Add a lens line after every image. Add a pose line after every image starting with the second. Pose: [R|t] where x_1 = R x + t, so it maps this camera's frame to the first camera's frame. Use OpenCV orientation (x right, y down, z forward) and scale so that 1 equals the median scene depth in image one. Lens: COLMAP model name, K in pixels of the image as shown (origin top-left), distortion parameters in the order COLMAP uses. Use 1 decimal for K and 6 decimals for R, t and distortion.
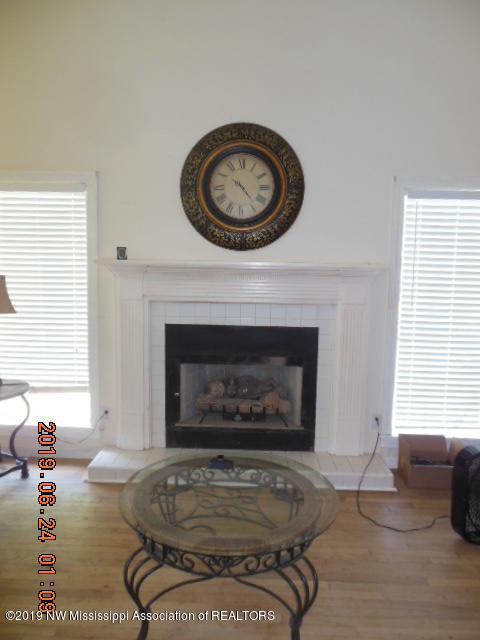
lens RADIAL K [[506.0, 0, 240.0], [0, 506.0, 320.0], [0, 0, 1]] dist [-0.007917, 0.000497]
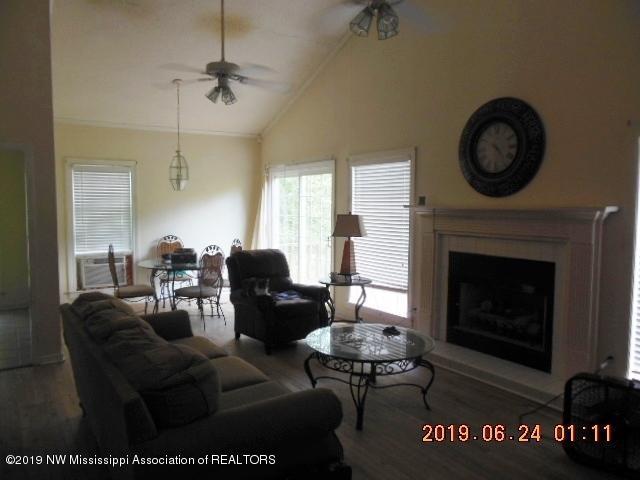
lens RADIAL K [[506.0, 0, 320.0], [0, 506.0, 240.0], [0, 0, 1]] dist [-0.007917, 0.000497]
pose [[0.580077, 0.044406, -0.813350, 0.790409], [-0.085085, 0.996354, -0.006284, 0.016588], [0.810106, 0.072849, 0.581740, -0.094156]]
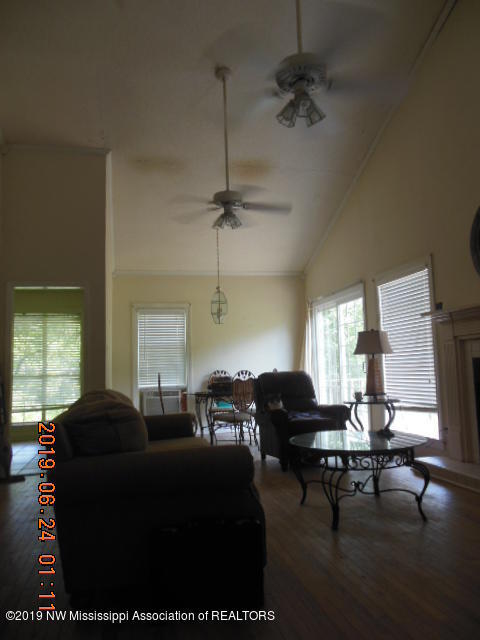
lens RADIAL K [[506.0, 0, 240.0], [0, 506.0, 320.0], [0, 0, 1]] dist [-0.007917, 0.000497]
pose [[0.265951, -0.118636, -0.956659, 0.924843], [-0.077190, 0.986591, -0.143806, 0.141401], [0.960891, 0.112089, 0.253227, 0.127700]]
